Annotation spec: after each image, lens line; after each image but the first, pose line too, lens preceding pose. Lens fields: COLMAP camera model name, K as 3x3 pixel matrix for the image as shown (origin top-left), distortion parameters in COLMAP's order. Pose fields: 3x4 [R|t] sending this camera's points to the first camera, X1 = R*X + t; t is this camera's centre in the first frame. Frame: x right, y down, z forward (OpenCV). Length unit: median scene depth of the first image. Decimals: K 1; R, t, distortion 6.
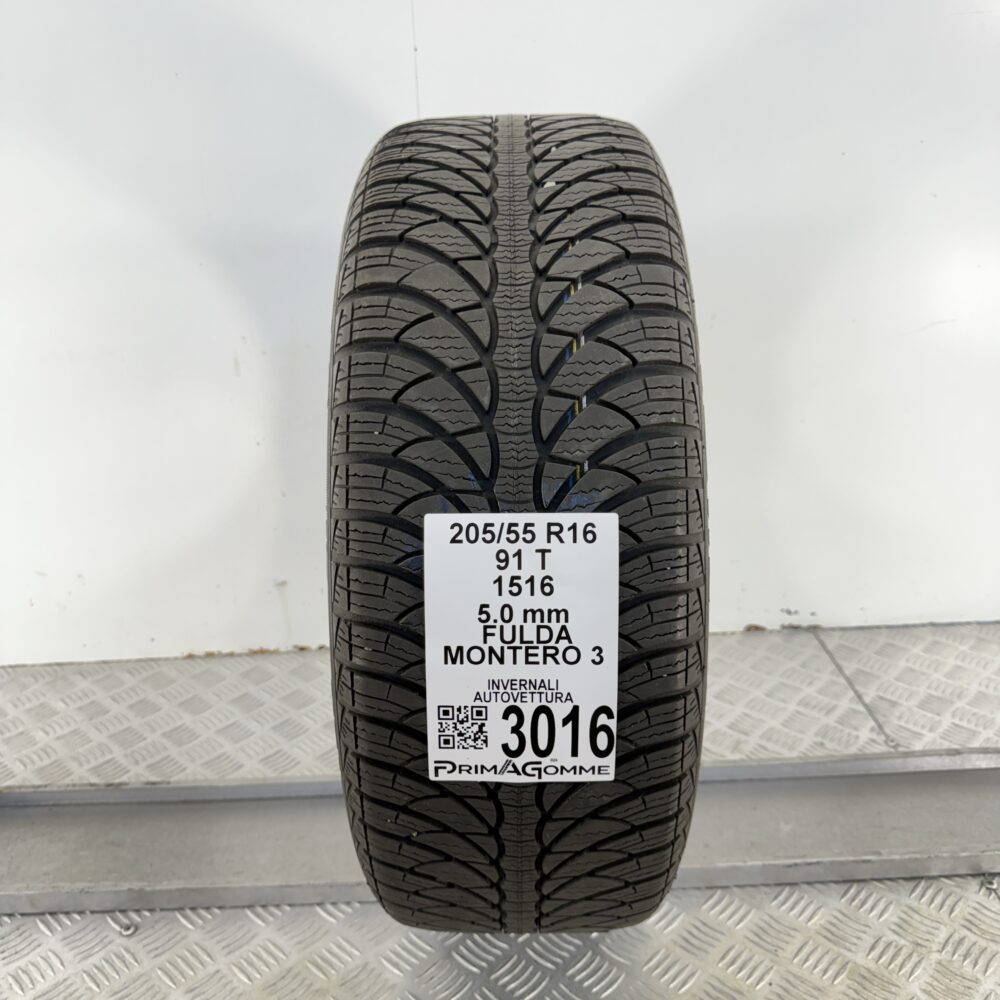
lens RADIAL K [[964.0, 0, 500.0], [0, 964.0, 500.0], [0, 0, 1]] dist [0.114568, -0.273050]
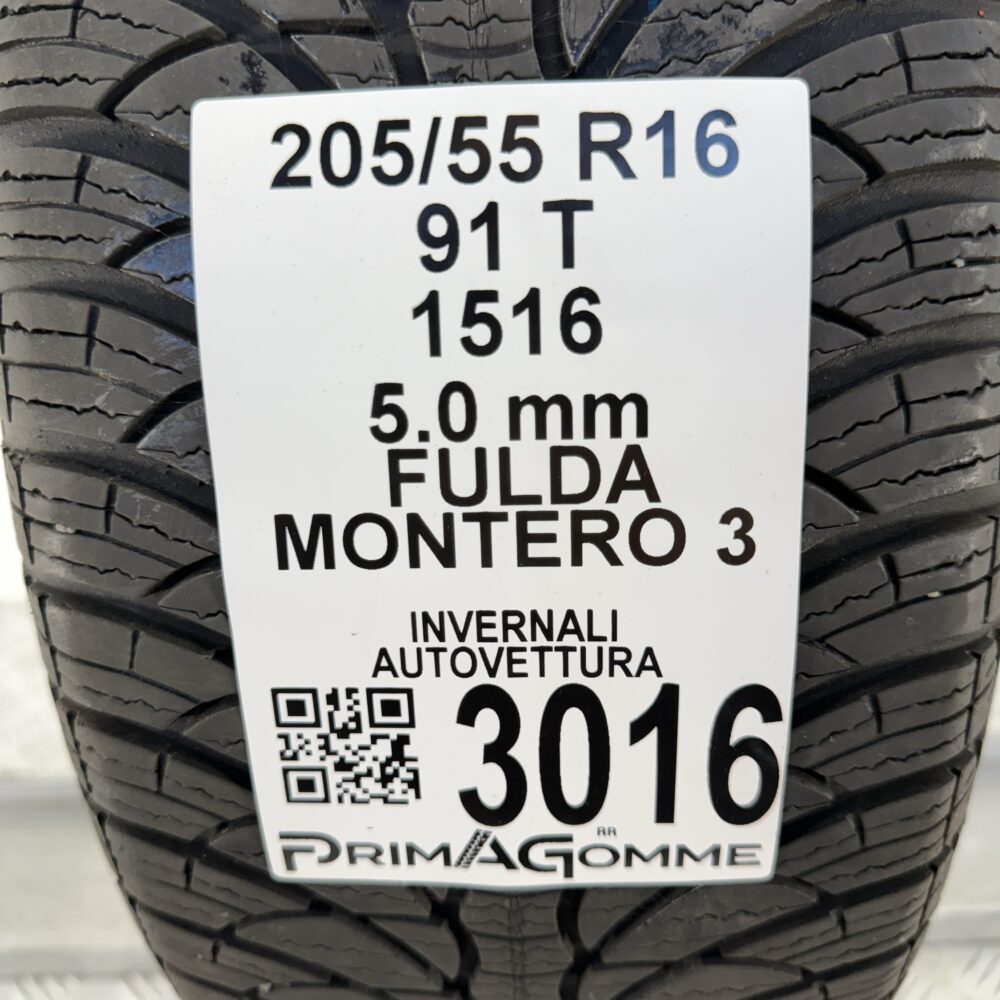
lens RADIAL K [[964.0, 0, 500.0], [0, 964.0, 500.0], [0, 0, 1]] dist [0.114568, -0.273050]
pose [[0.999068, -0.015616, -0.040236, 0.033330], [0.018155, 0.997815, 0.063531, 0.124867], [0.039156, -0.064202, 0.997168, 0.663696]]
